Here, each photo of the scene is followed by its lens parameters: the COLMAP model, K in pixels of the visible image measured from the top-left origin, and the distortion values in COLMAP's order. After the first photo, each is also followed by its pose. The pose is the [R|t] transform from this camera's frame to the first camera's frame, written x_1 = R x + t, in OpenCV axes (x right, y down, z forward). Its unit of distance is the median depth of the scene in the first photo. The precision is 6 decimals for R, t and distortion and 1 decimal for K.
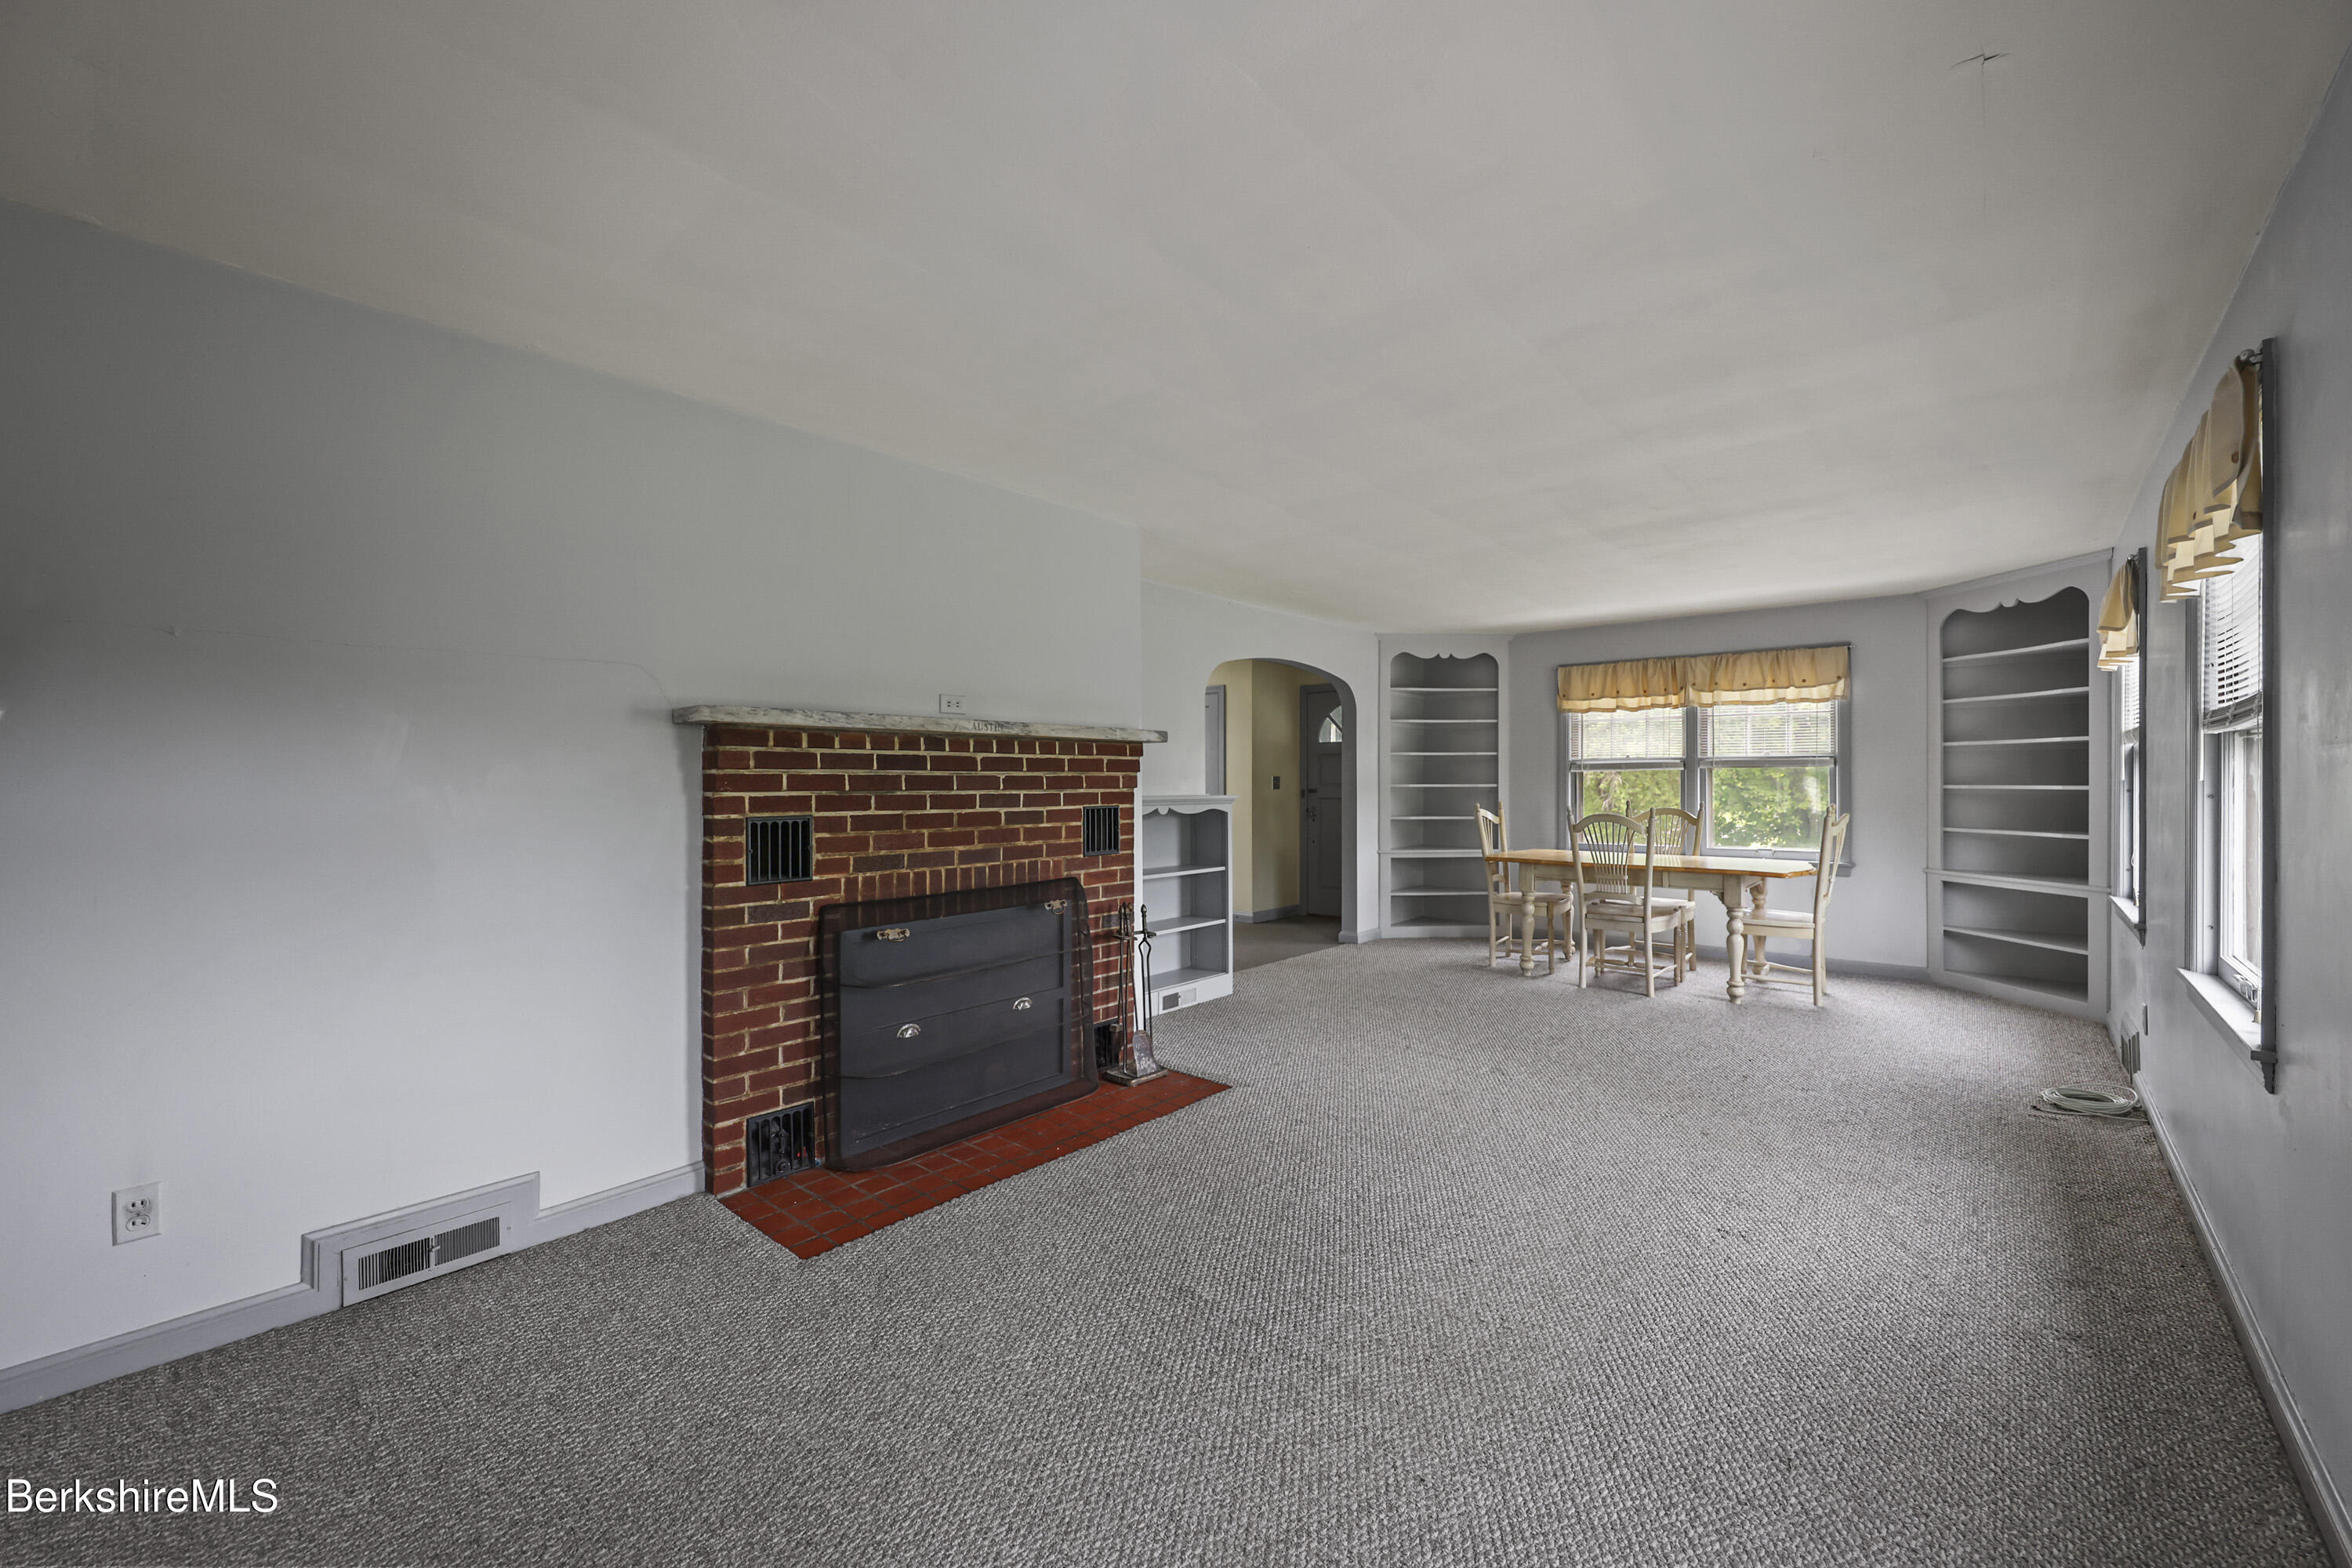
lens RADIAL K [[955.6, 0, 1180.8], [0, 955.6, 776.0], [0, 0, 1]] dist [-0.002827, 0.001352]
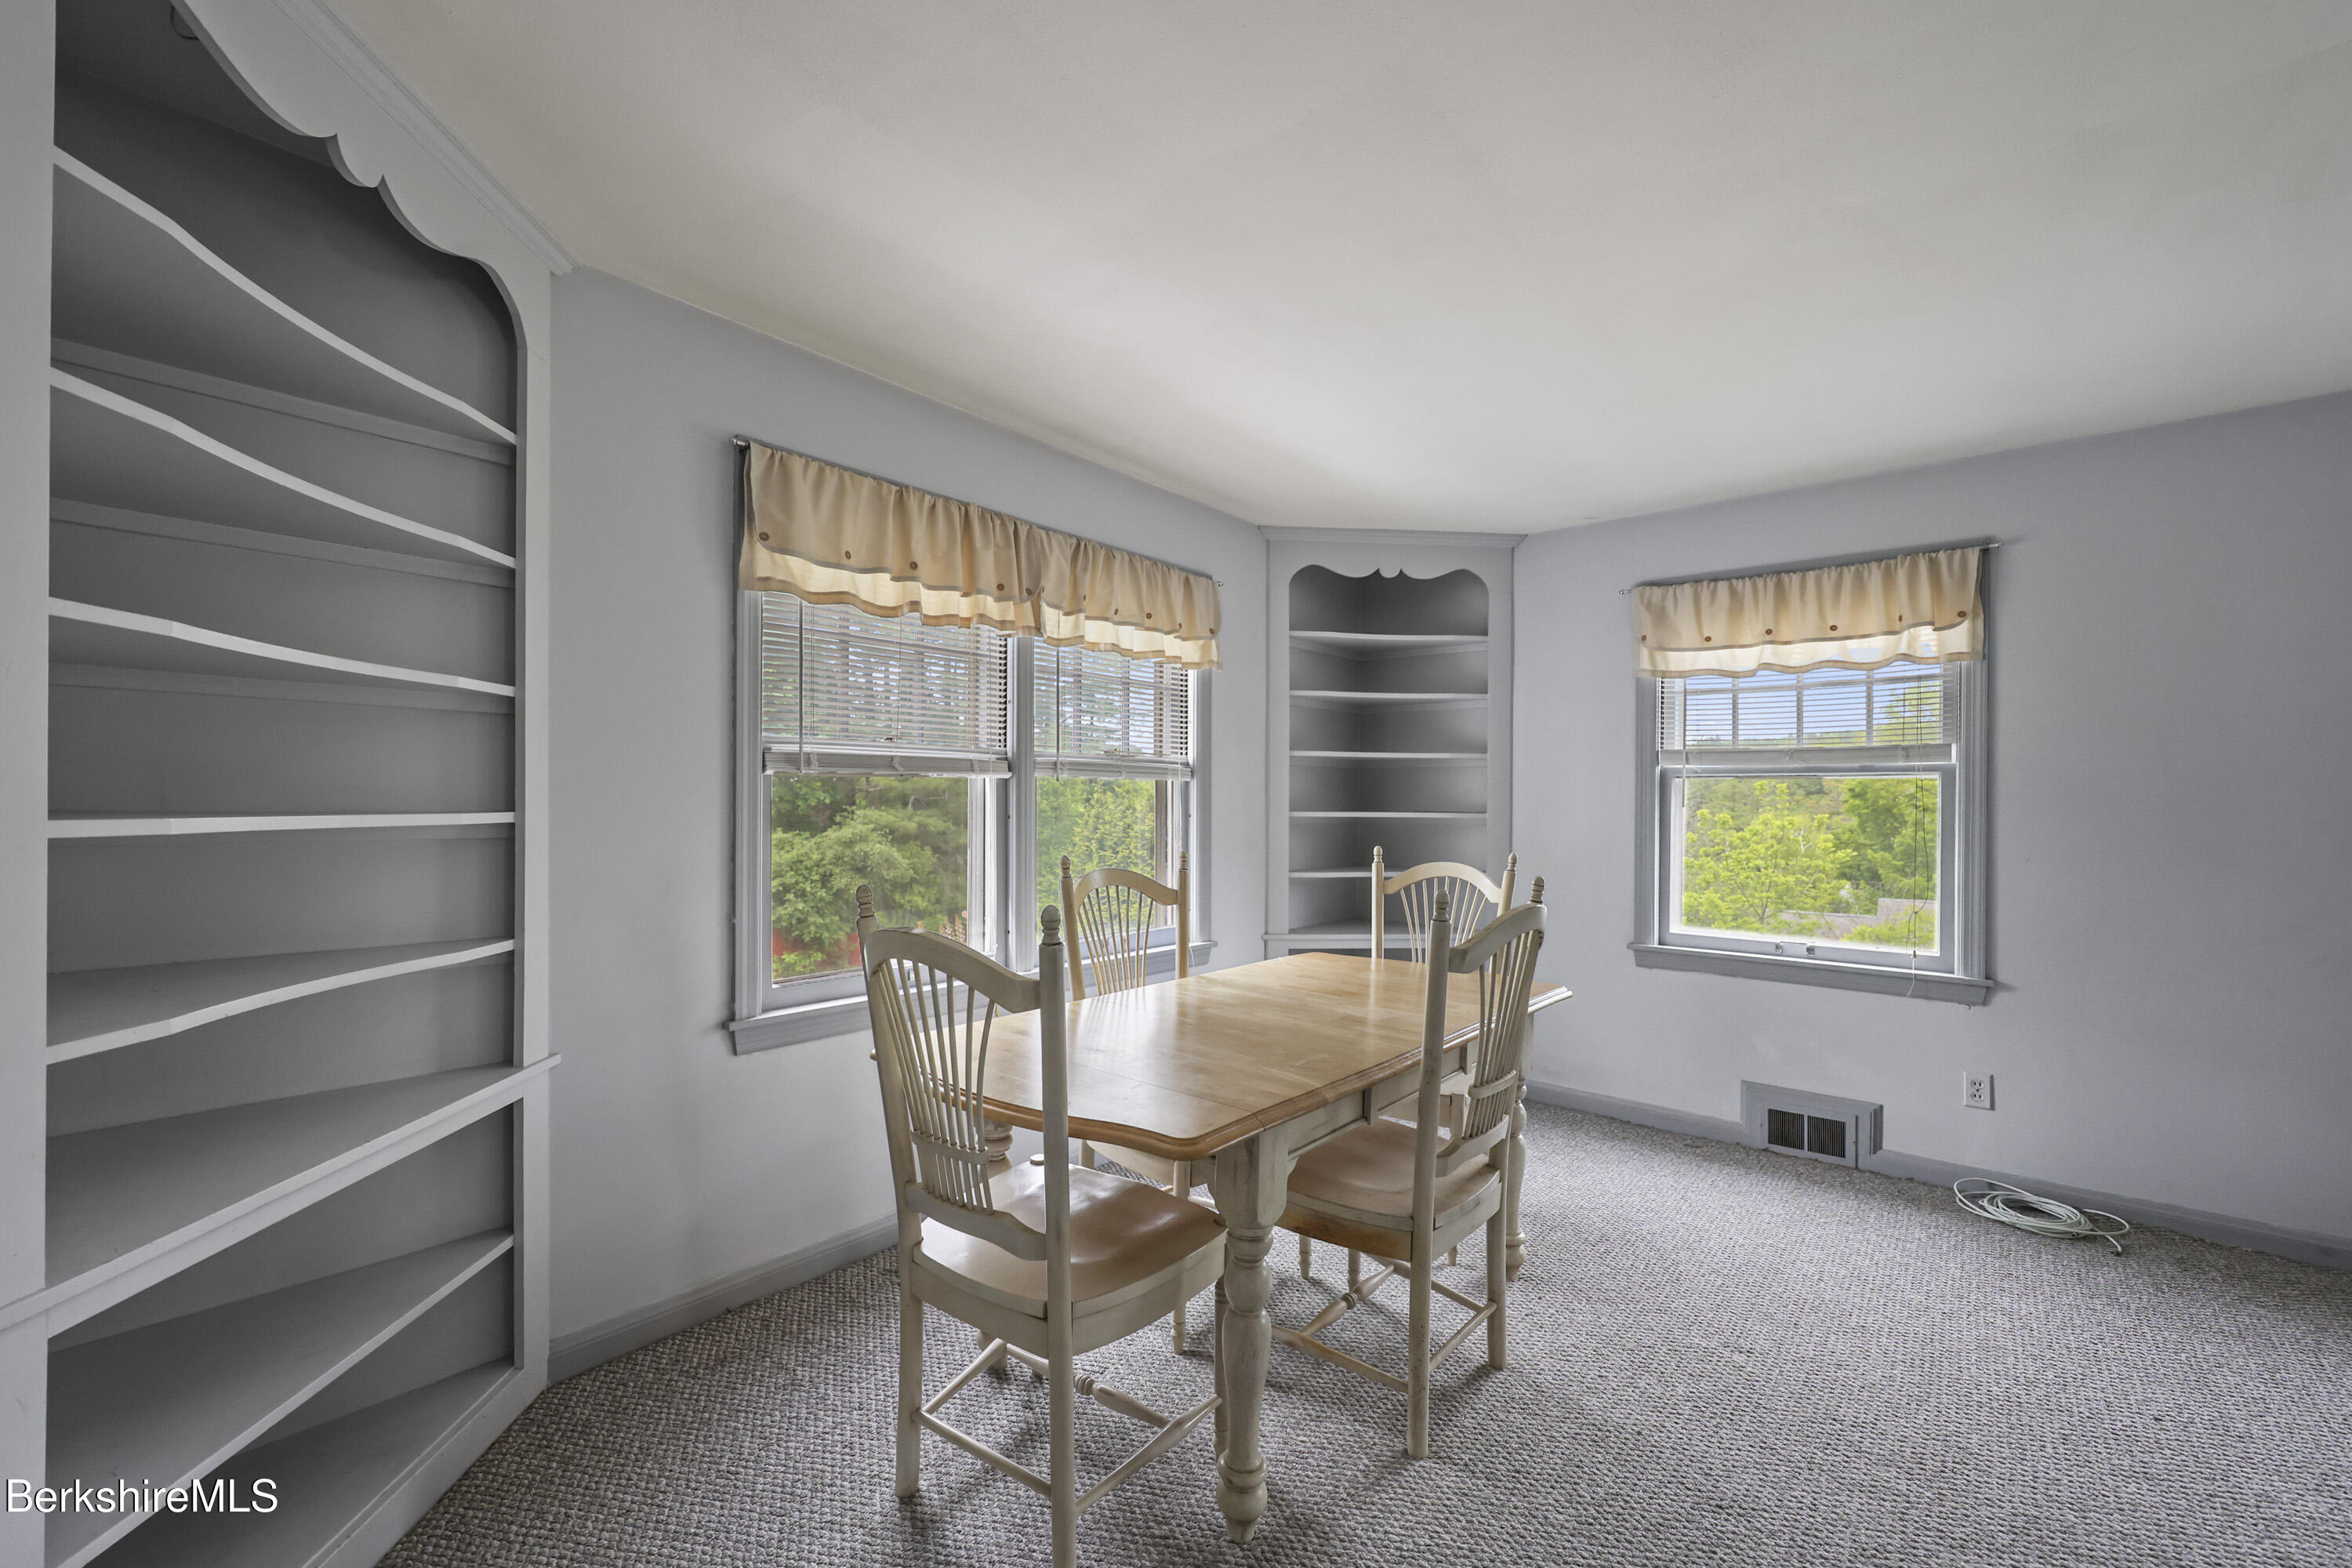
lens RADIAL K [[955.6, 0, 1183.9], [0, 955.6, 799.7], [0, 0, 1]] dist [-0.002827, 0.001352]
pose [[-0.006485, 0.004604, 0.999968, 0.106088], [-0.012555, 0.999910, -0.004686, 0.005320], [-0.999900, -0.012585, -0.006427, 1.140165]]
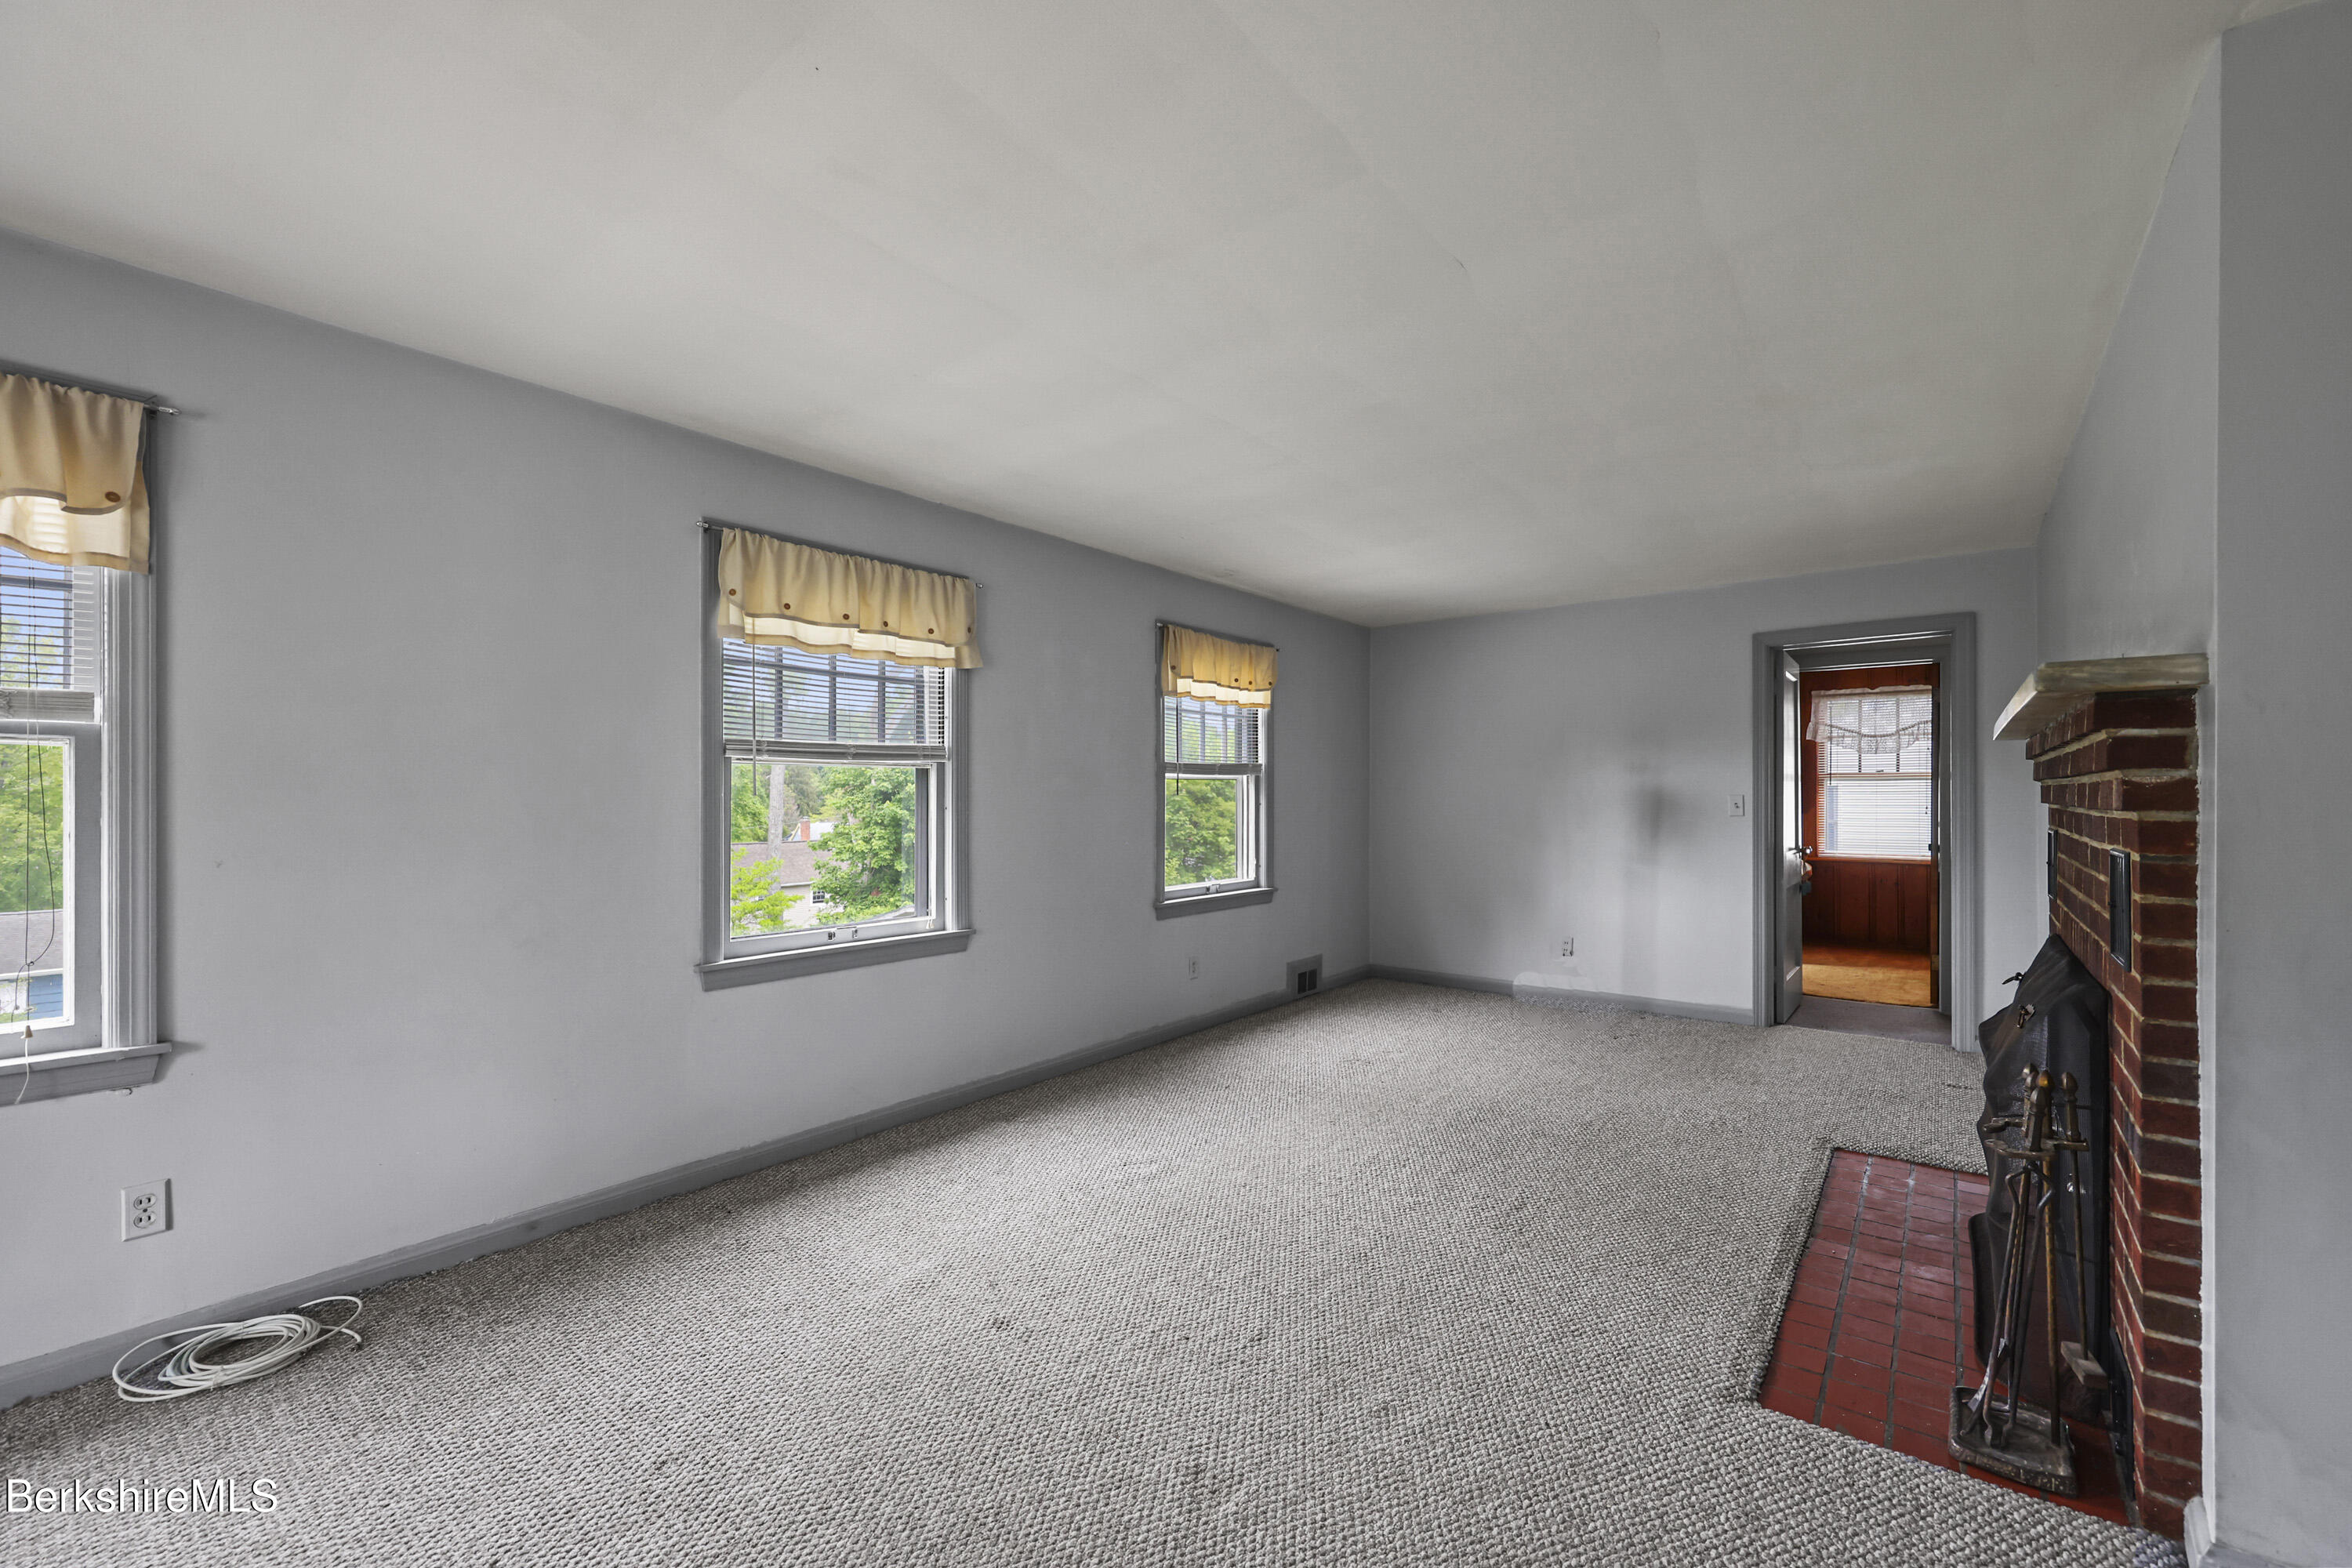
lens RADIAL K [[955.6, 0, 1172.6], [0, 955.6, 796.6], [0, 0, 1]] dist [-0.002827, 0.001352]
pose [[-0.999532, 0.002126, -0.030532, 0.268507], [0.002228, 0.999992, -0.003296, 0.005461], [0.030525, -0.003362, -0.999528, 1.059606]]
